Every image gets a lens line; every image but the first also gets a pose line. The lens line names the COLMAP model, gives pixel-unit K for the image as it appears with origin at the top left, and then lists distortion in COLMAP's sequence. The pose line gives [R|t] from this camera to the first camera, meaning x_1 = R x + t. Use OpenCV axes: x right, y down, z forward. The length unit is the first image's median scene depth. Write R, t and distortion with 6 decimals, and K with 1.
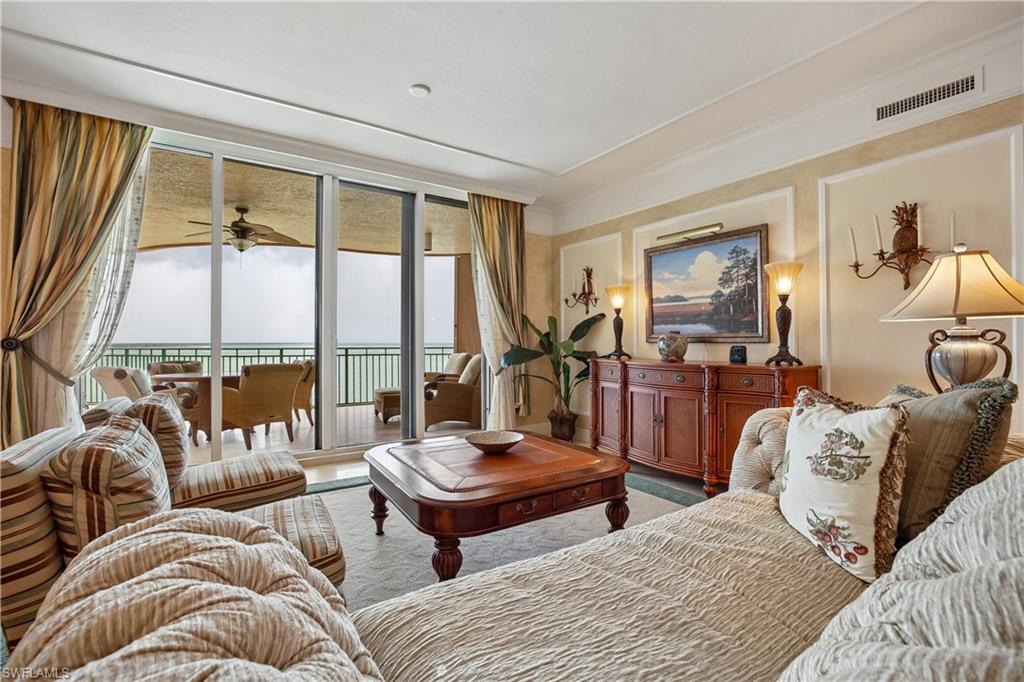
lens RADIAL K [[446.2, 0, 507.7], [0, 446.2, 339.8], [0, 0, 1]] dist [-0.015876, 0.001571]
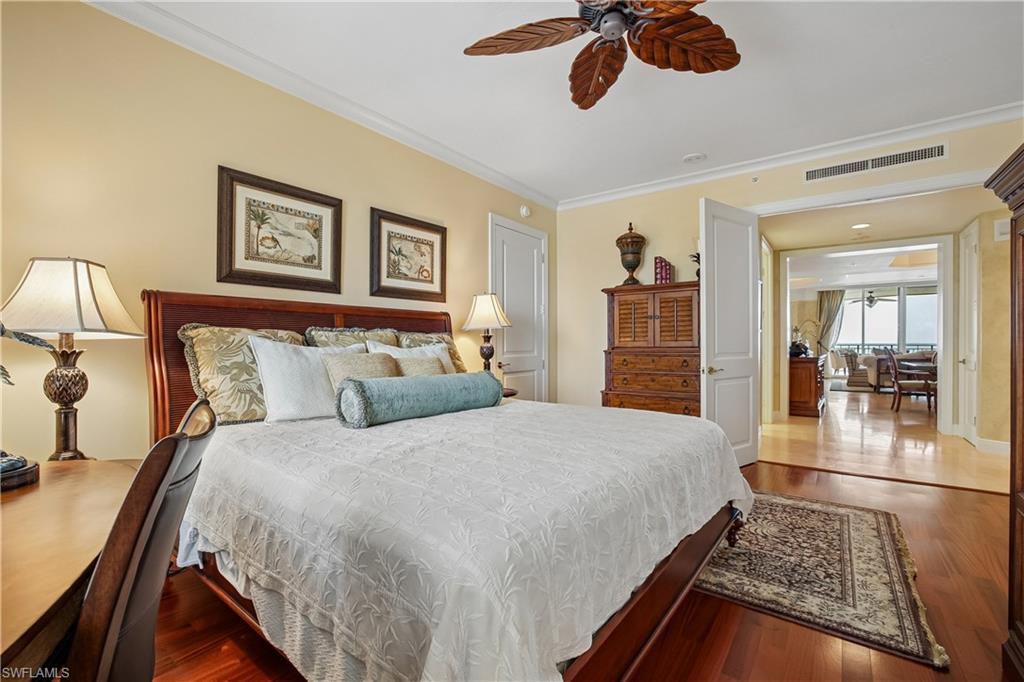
lens RADIAL K [[446.2, 0, 514.8], [0, 446.2, 340.0], [0, 0, 1]] dist [-0.015876, 0.001571]
pose [[0.326712, 0.011945, -0.945049, 2.267160], [0.002602, 0.999905, 0.013538, -0.087006], [0.945121, -0.006882, 0.326649, -3.559042]]
